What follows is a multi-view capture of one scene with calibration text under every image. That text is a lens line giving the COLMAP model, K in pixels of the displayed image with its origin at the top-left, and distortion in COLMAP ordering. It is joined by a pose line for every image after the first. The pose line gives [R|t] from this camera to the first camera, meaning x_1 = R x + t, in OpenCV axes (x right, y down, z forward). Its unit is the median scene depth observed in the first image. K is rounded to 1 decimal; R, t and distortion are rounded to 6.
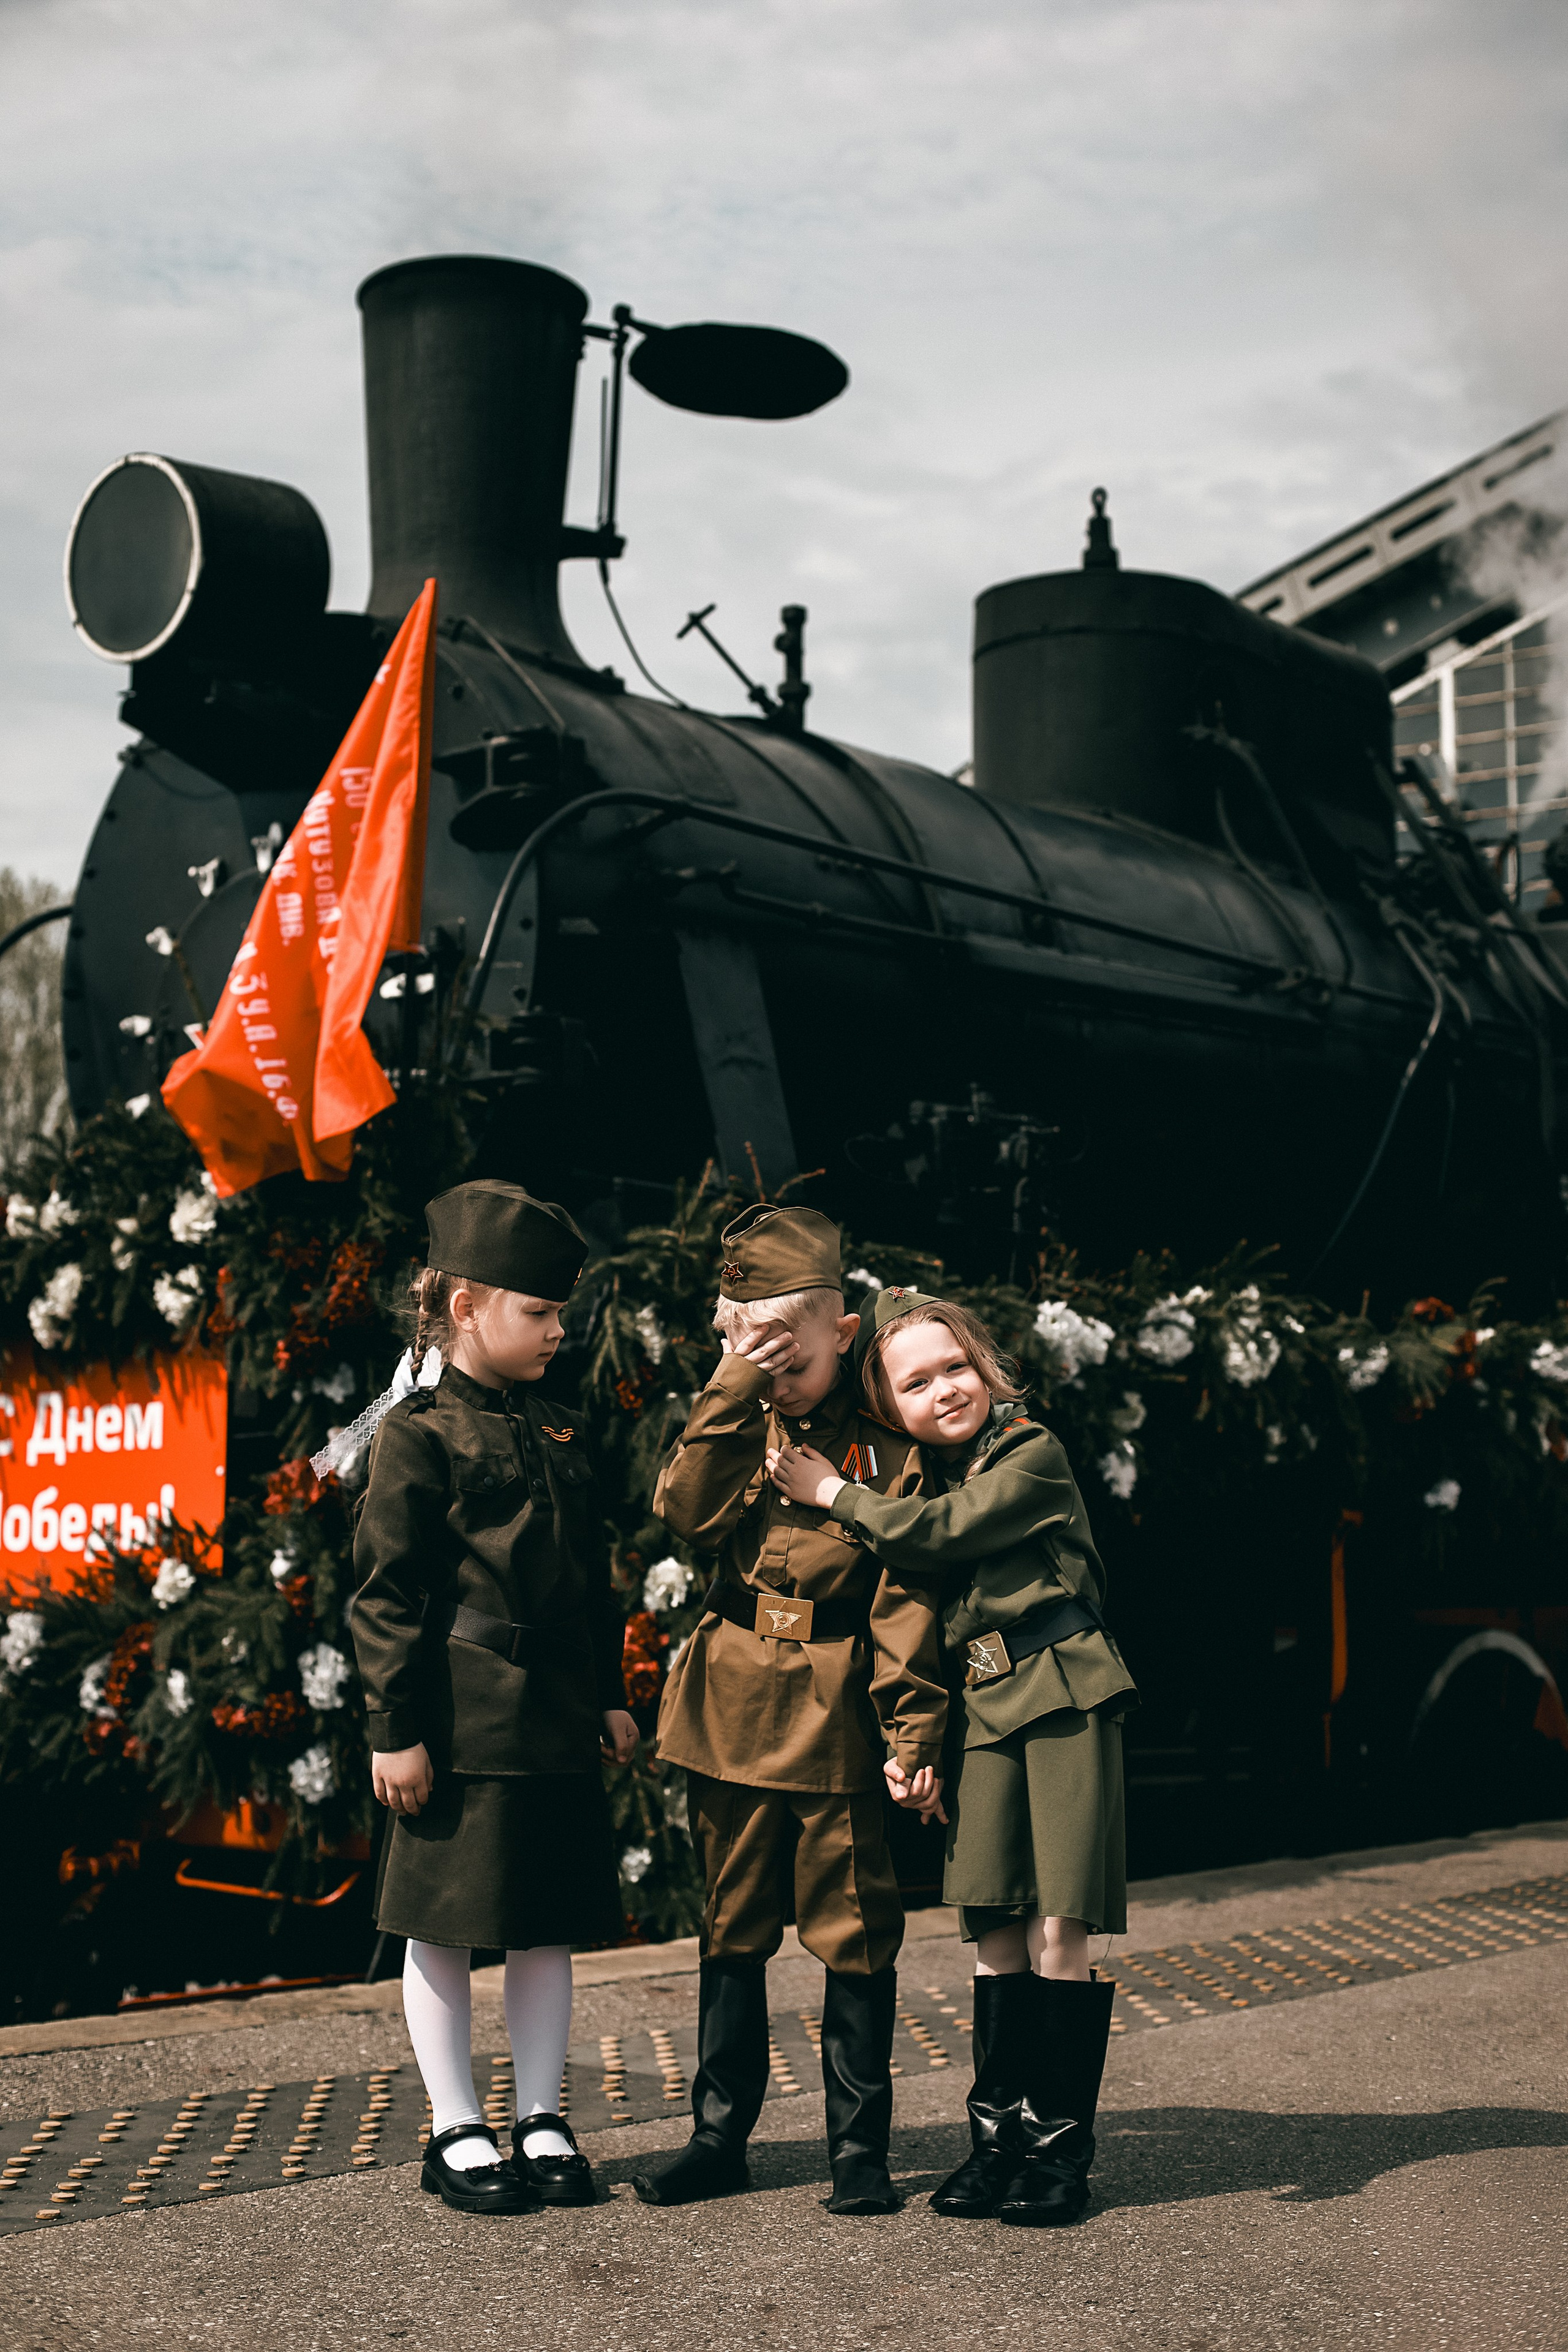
lens RADIAL K [[3420.2, 0, 750.5], [0, 3420.2, 1166.6], [0, 0, 1]] dist [-0.146519, 0.166999]
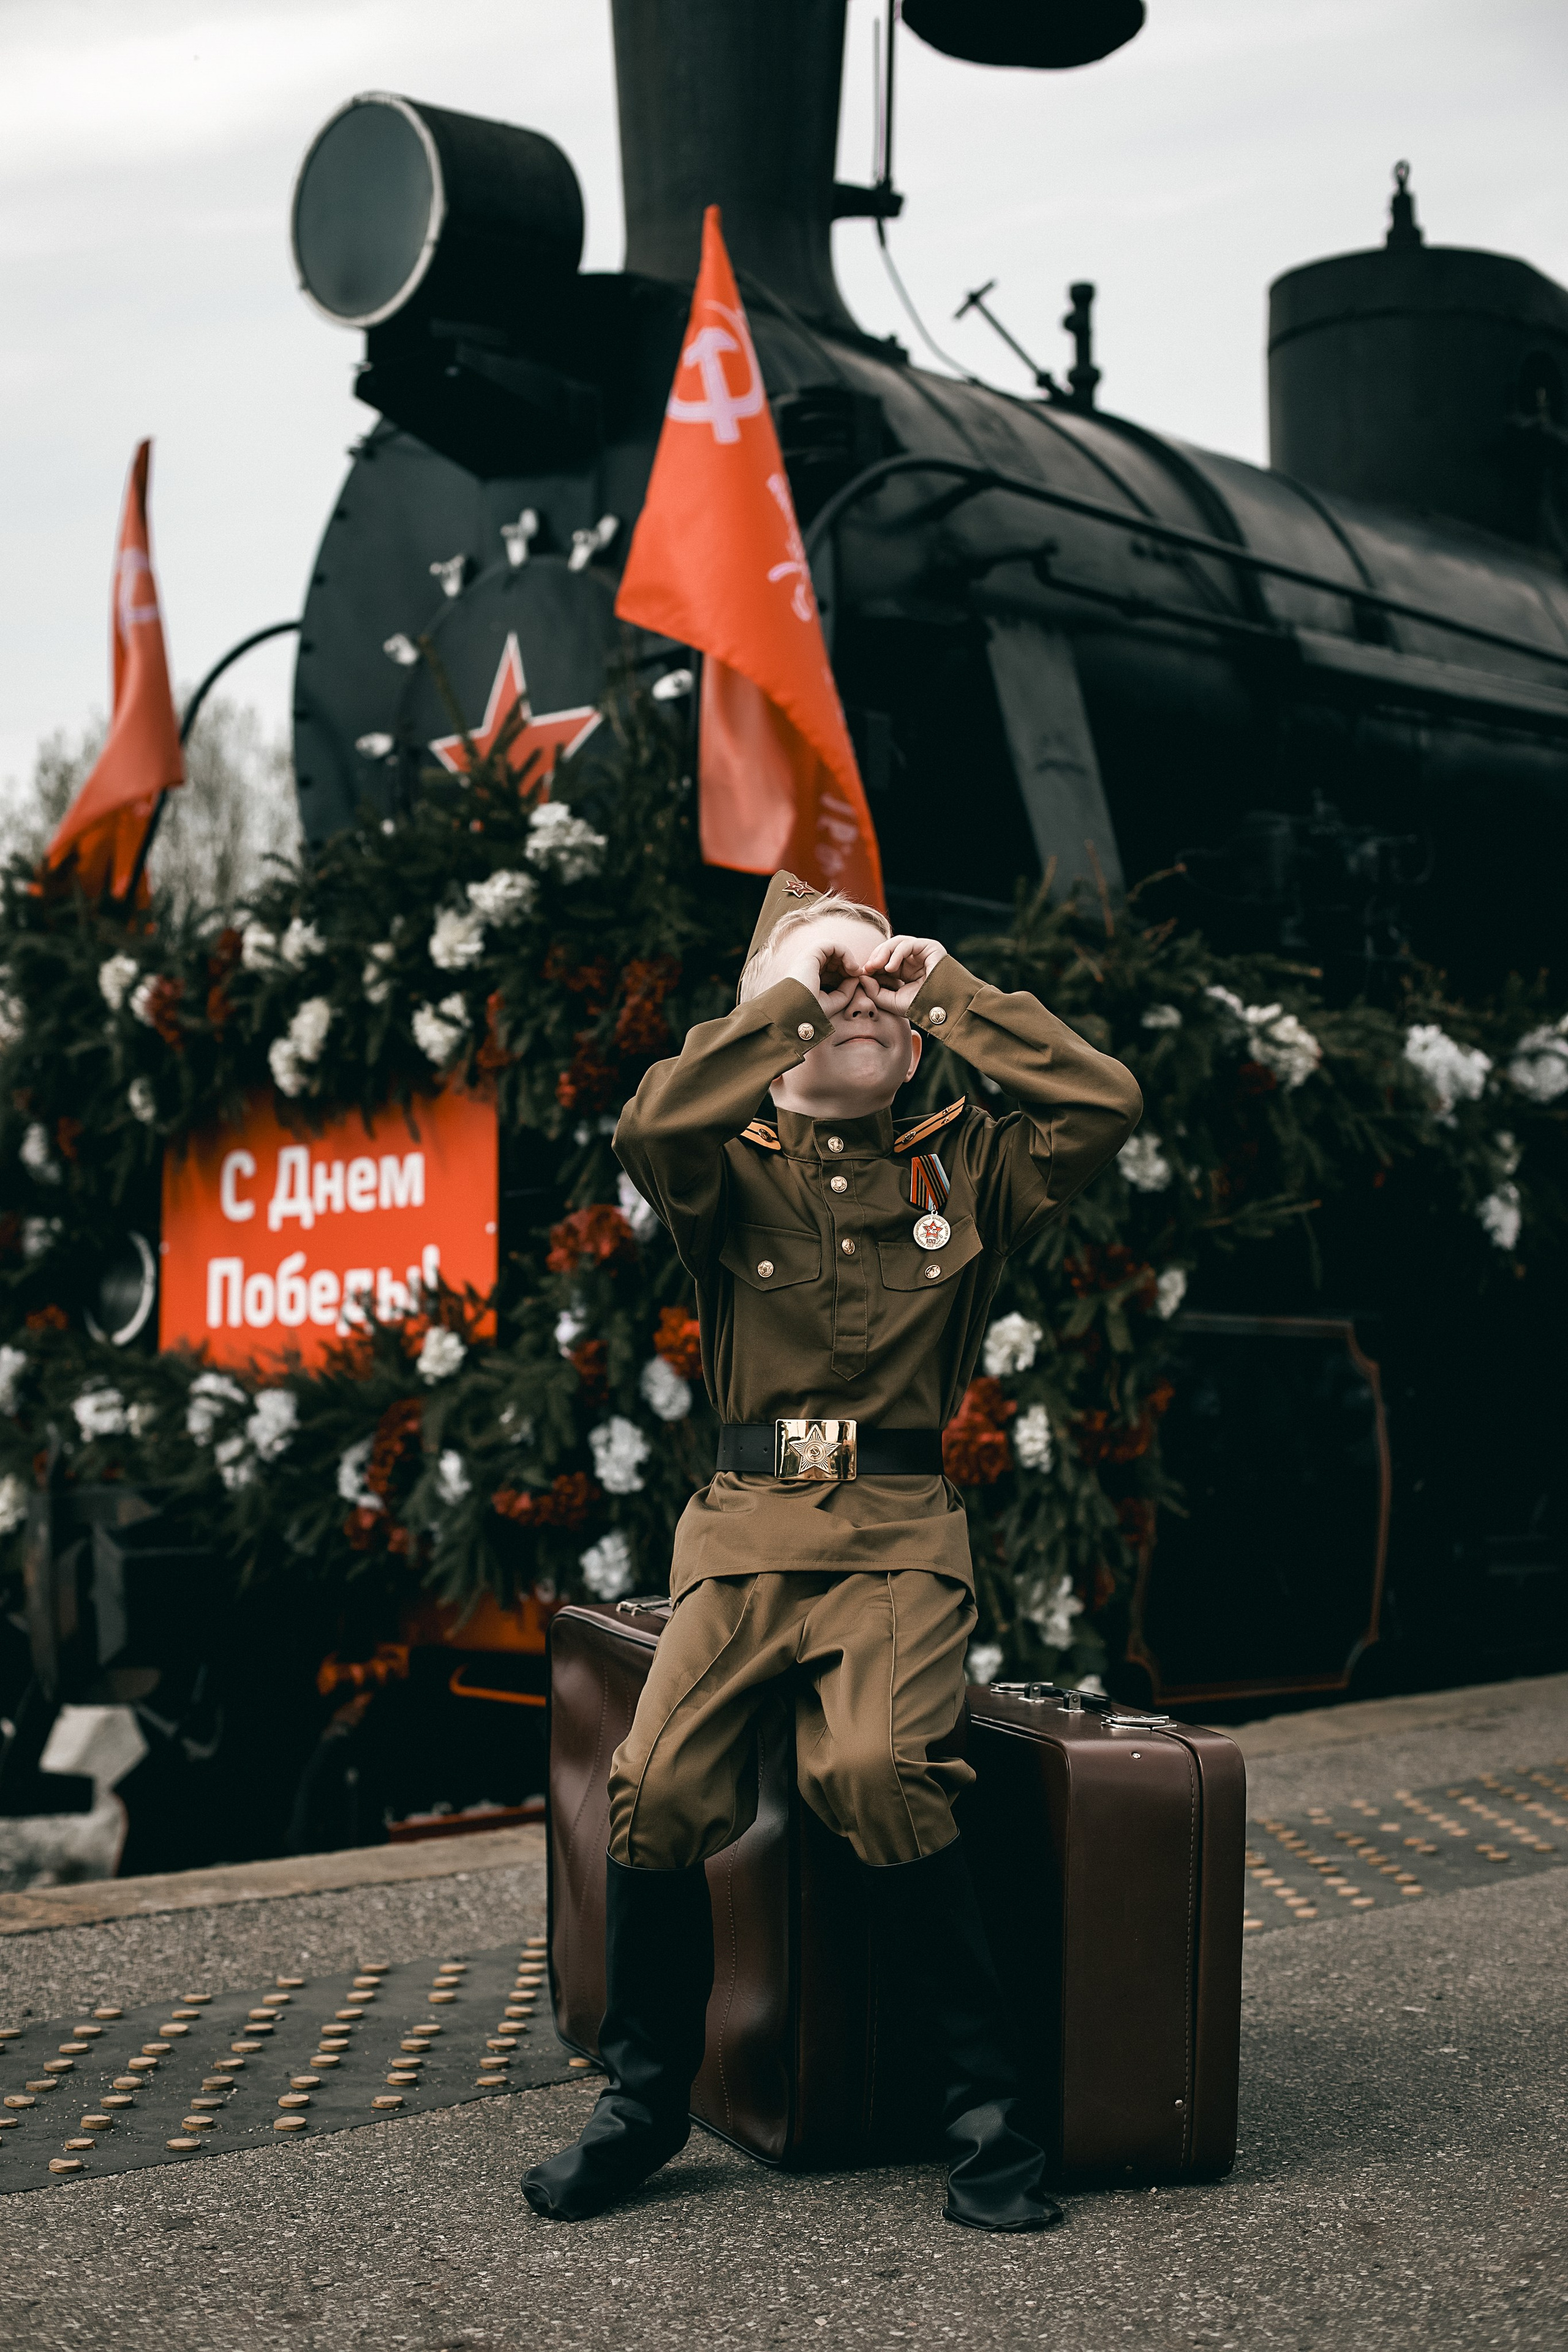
lens RADIAL K [[3462.3, 0, 784.0], [0, 3462.3, 1176.0], [0, 0, 1]] dist [-0.143403, 0.127384]
pose [[0.998790, -0.013821, -0.047200, -0.036264], [0.016529, 0.998211, 0.057463, 0.024940], [0.046322, -0.058173, 0.997231, 0.106044]]
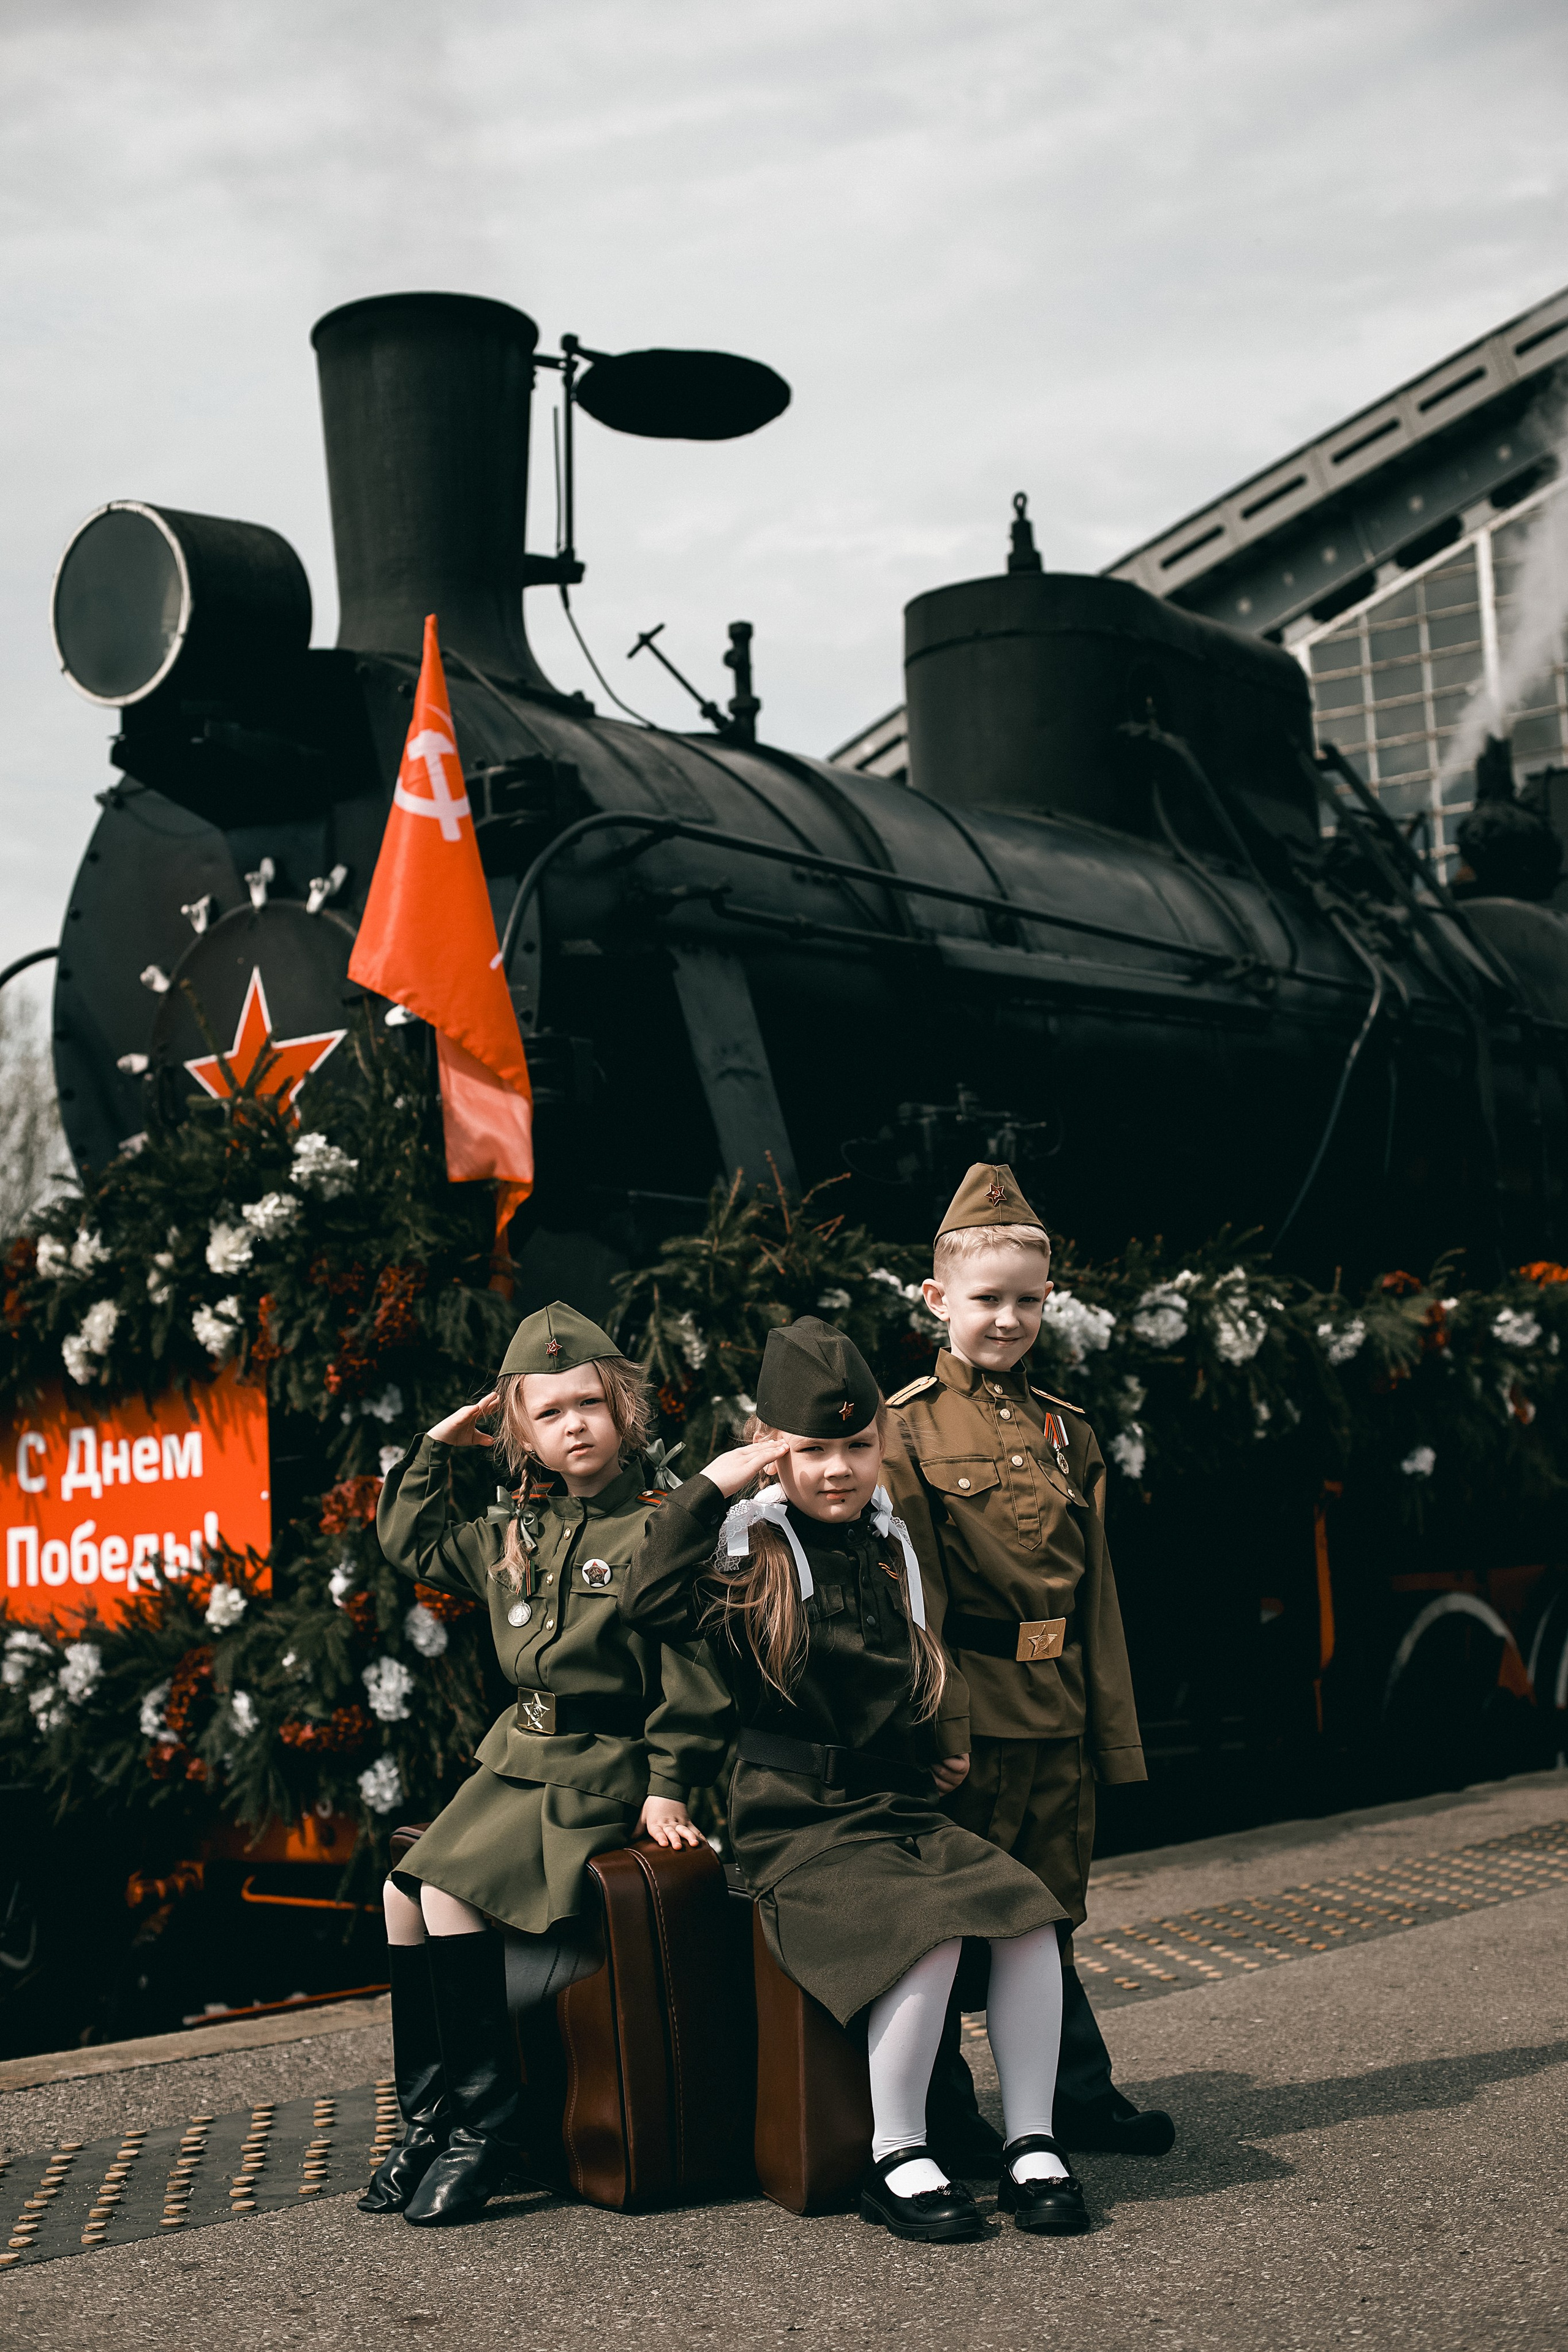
lens RADIAL K [[3462.3, 0, 784.0], [0, 3462.3, 1176.0], [0, 0, 1]] dist [-0.143403, 0.127384]
pose [[0.997605, -0.046177, 0.051493, -0.047679], [0.046087, 0.998933, 0.002937, -0.002211], [-0.051574, -0.000557, 0.998669, -0.040868]]
